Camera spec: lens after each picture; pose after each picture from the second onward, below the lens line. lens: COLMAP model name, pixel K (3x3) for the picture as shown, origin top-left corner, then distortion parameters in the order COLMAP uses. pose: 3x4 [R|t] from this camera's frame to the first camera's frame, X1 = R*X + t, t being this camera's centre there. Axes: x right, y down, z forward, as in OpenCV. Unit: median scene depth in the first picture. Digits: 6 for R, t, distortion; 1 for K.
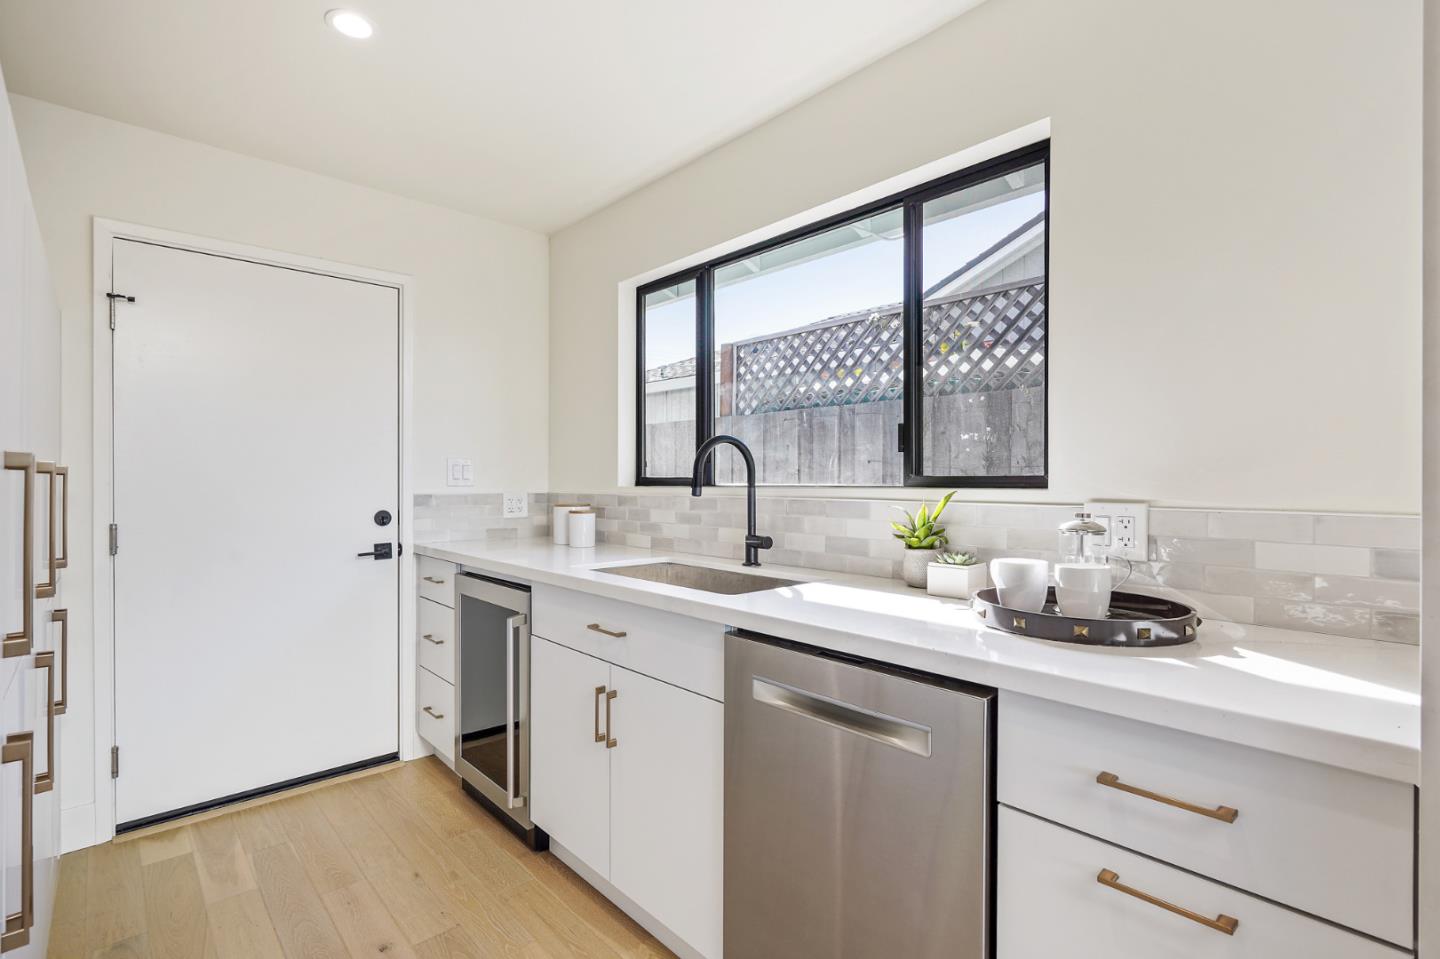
lens RADIAL K [[655.9, 0, 710.0], [0, 655.9, 475.3], [0, 0, 1]] dist [-0.057212, 0.024286]
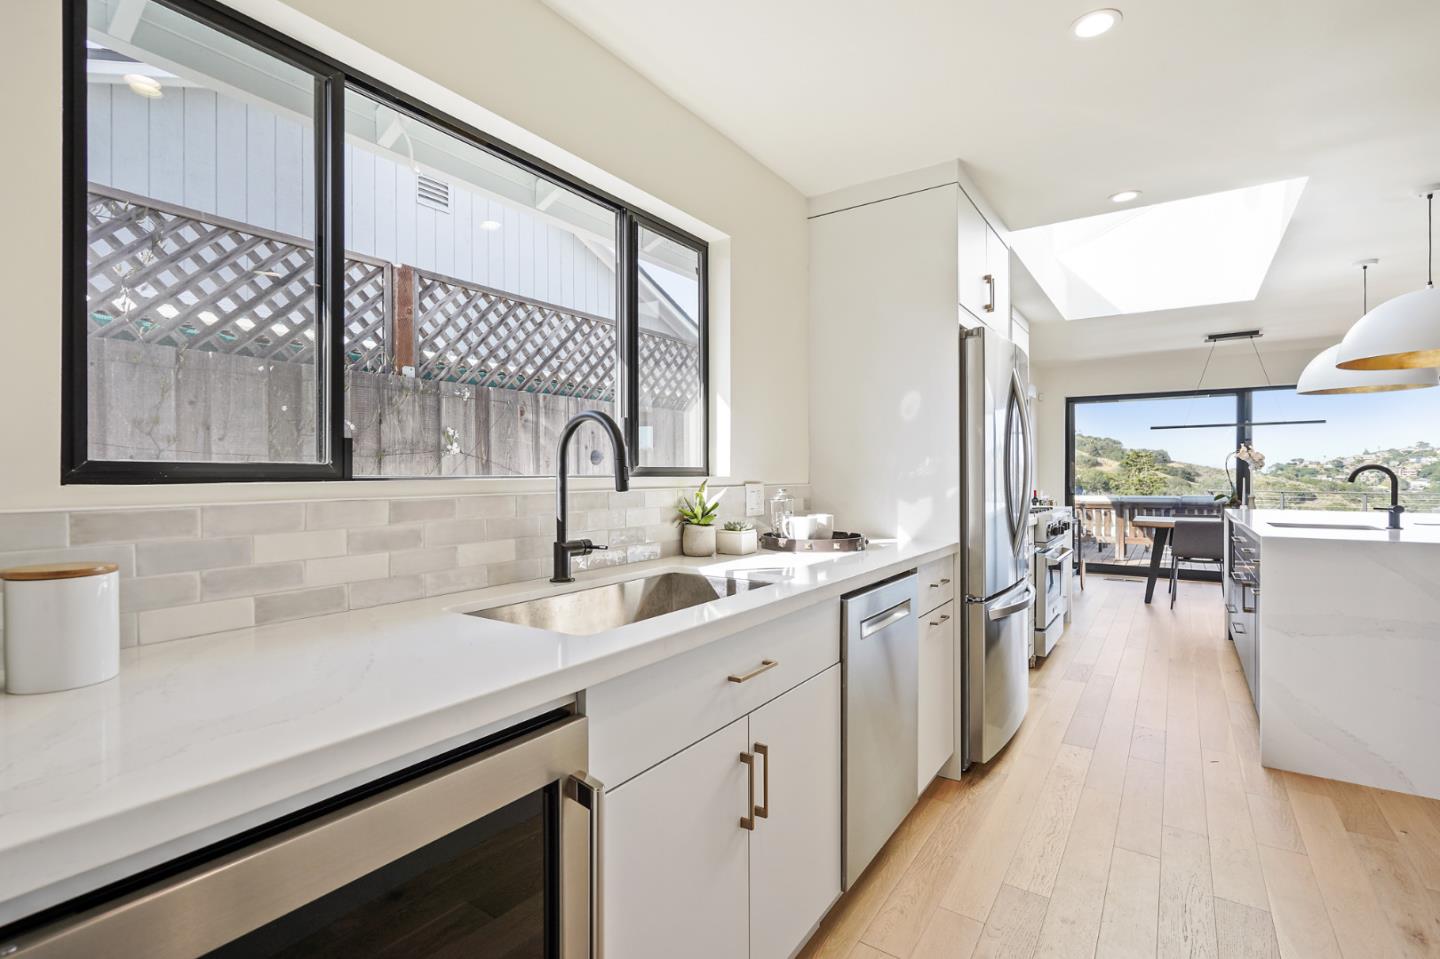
lens RADIAL K [[674.4, 0, 695.5], [0, 674.4, 463.6], [0, 0, 1]] dist [-0.009936, -0.000003]
pose [[-0.203735, 0.015320, 0.978906, -0.573385], [-0.007653, 0.999822, -0.017240, 0.008743], [-0.978996, -0.011004, -0.203581, 0.780027]]
